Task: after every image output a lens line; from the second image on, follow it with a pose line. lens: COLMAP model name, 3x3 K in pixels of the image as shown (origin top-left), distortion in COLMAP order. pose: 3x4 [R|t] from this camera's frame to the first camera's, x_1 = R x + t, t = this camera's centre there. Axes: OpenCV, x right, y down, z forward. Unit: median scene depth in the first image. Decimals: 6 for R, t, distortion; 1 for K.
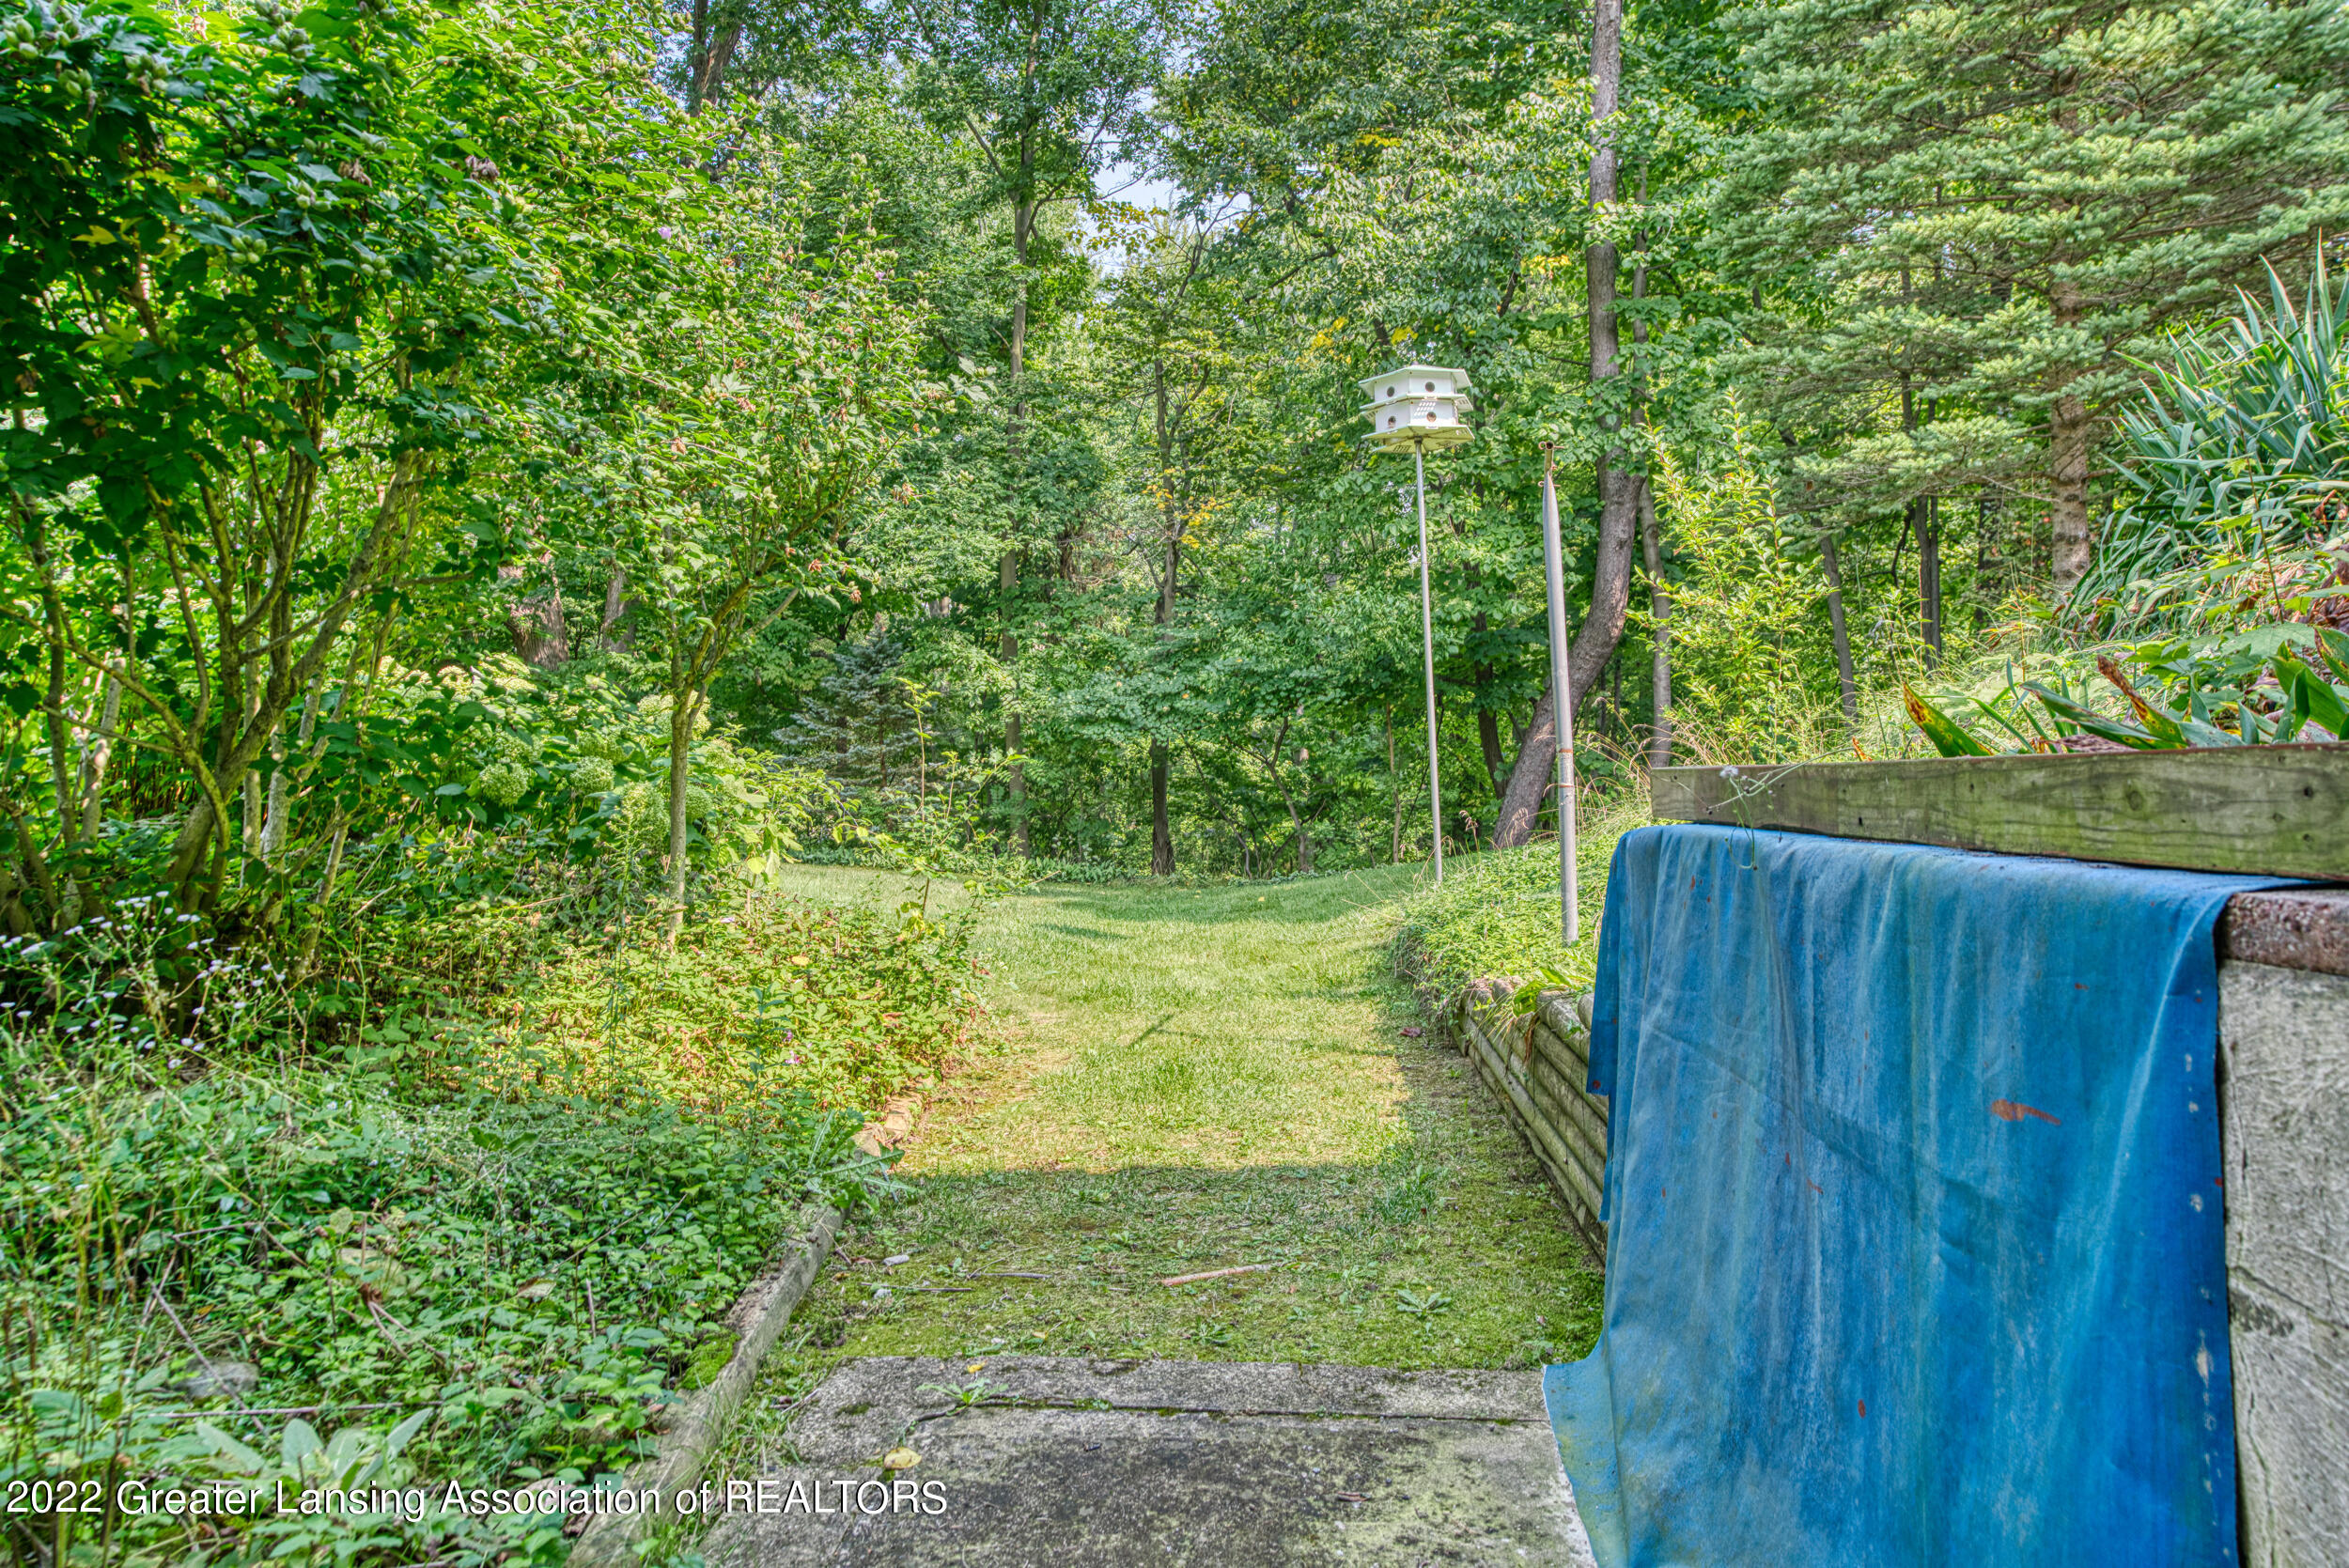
lens RADIAL K [[1497.0, 0, 1170.4], [0, 1497.0, 784.6], [0, 0, 1]] dist [-0.006129, -0.000201]
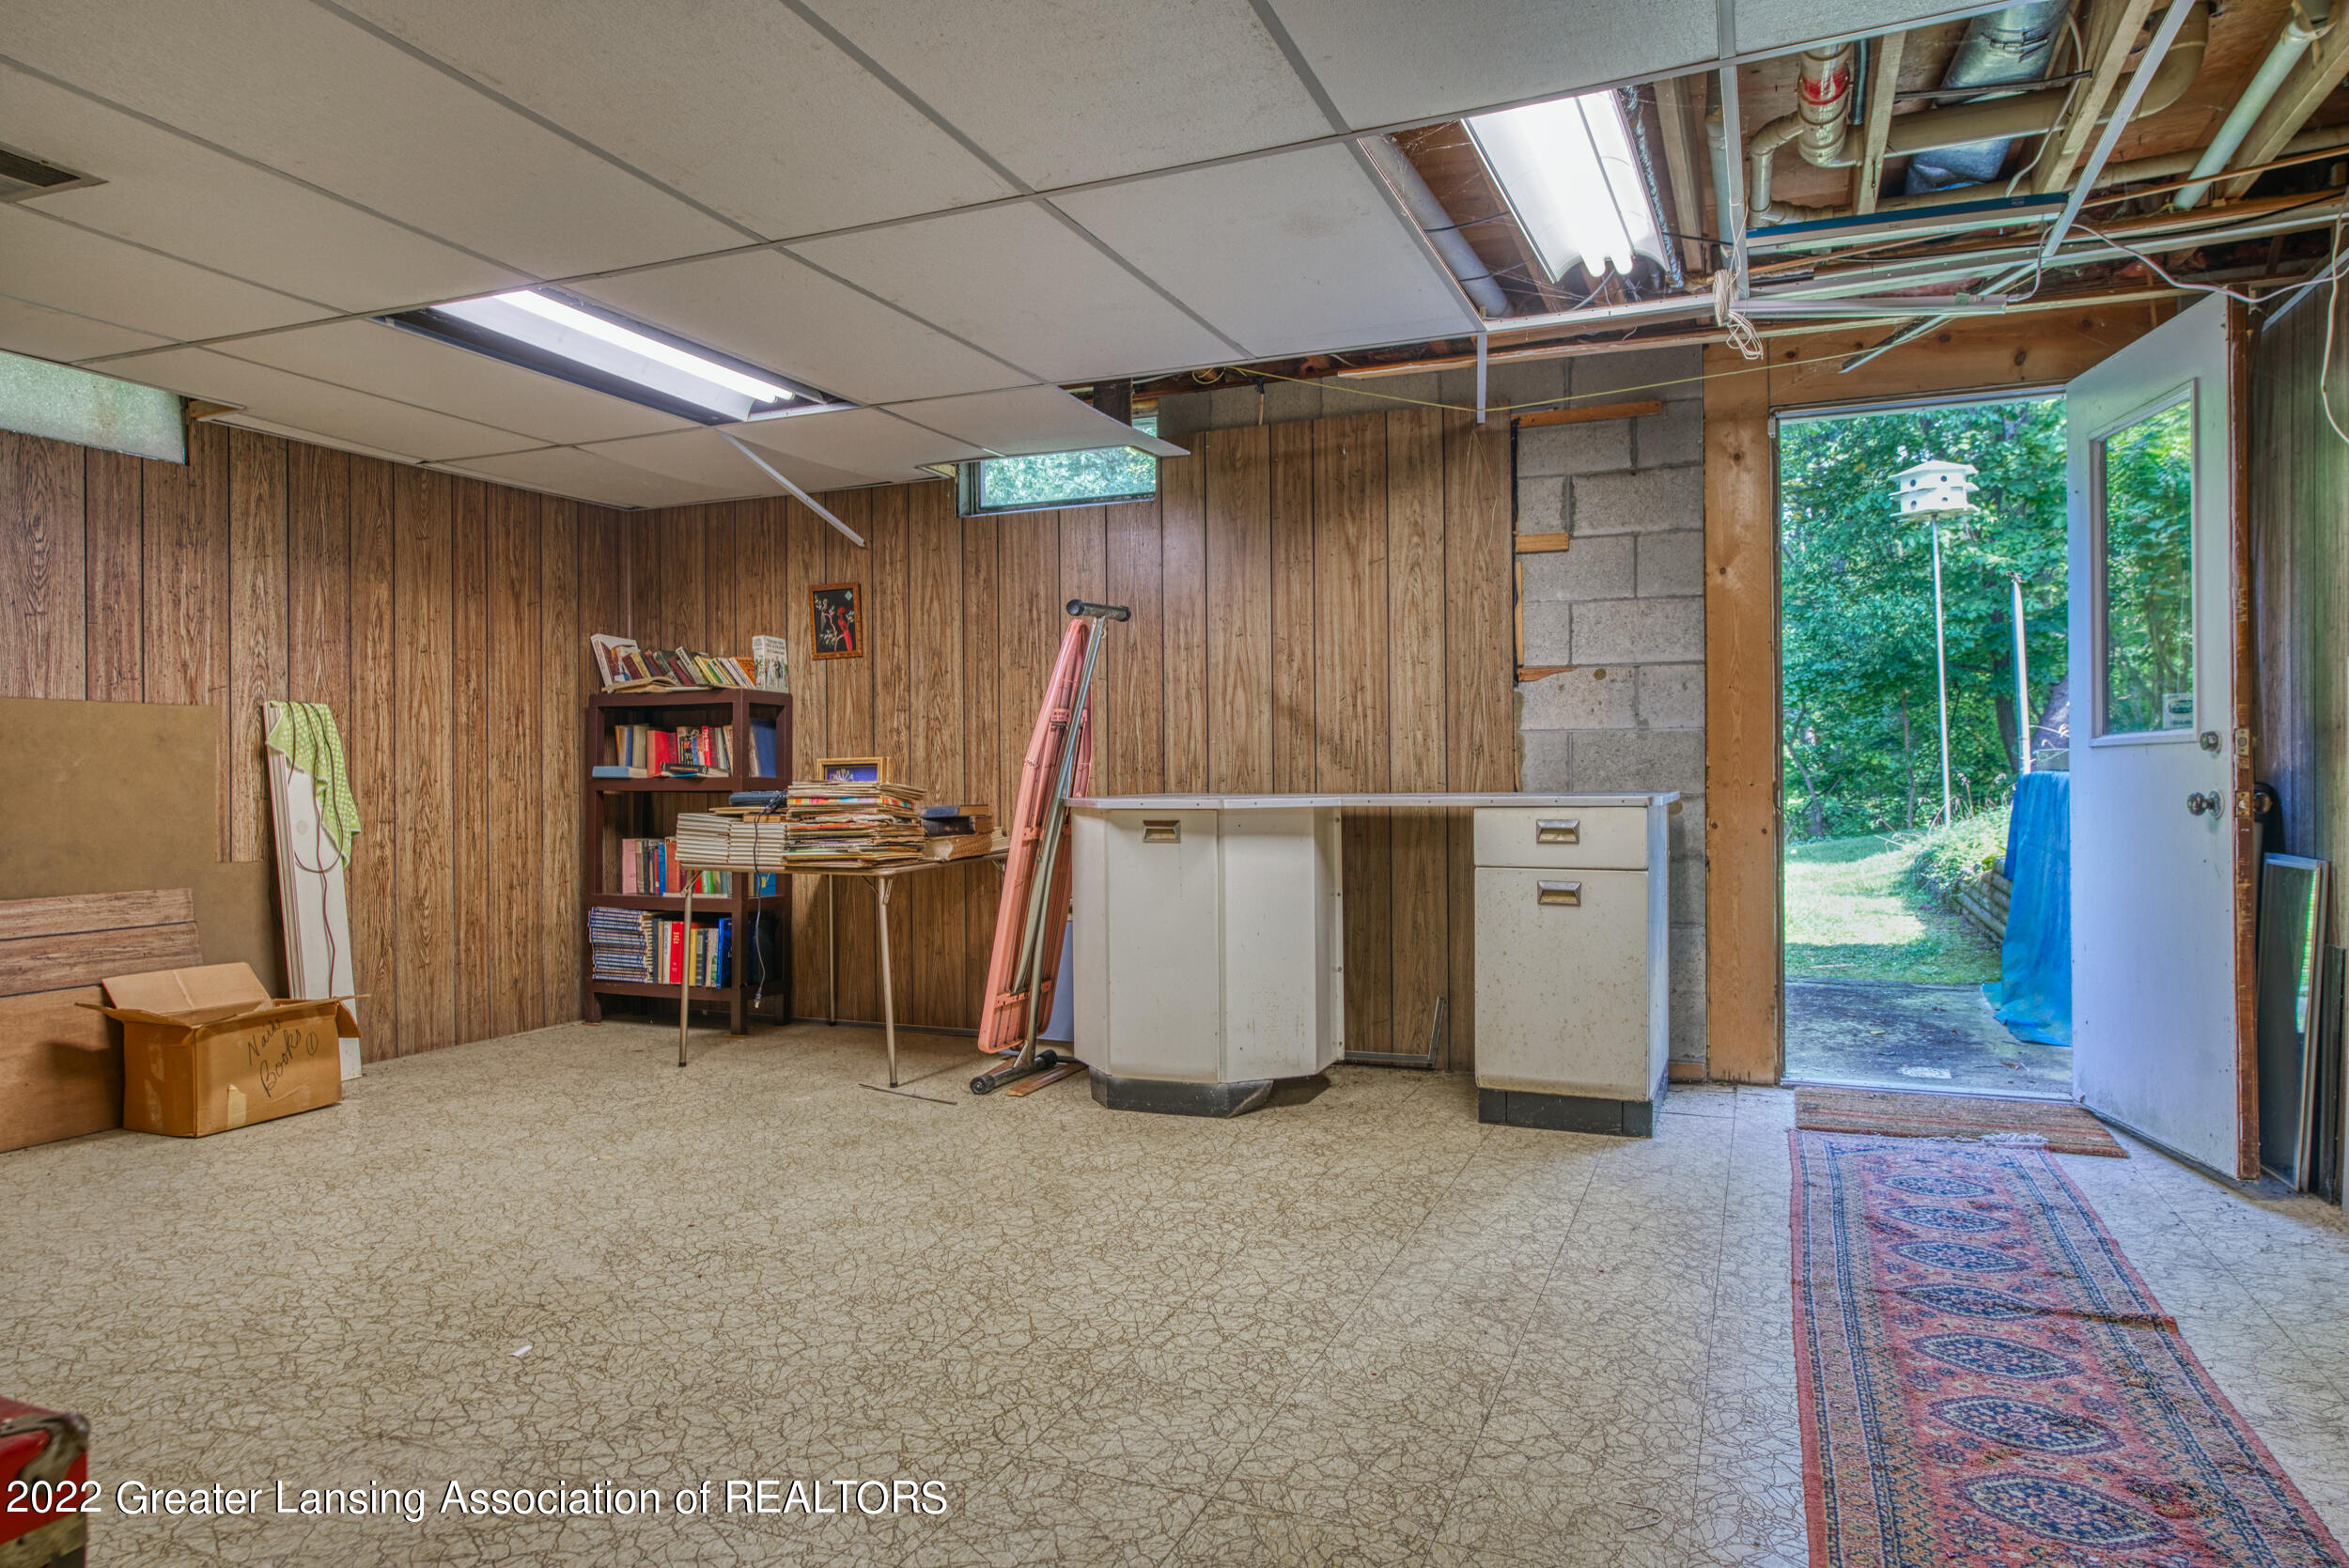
lens RADIAL K [[1497.0, 0, 1180.9], [0, 1497.0, 777.3], [0, 0, 1]] dist [-0.006129, -0.000201]
pose [[0.954781, 0.008163, -0.297196, -0.044574], [-0.004885, 0.999919, 0.011770, 0.001429], [0.297268, -0.009786, 0.954744, -0.271365]]
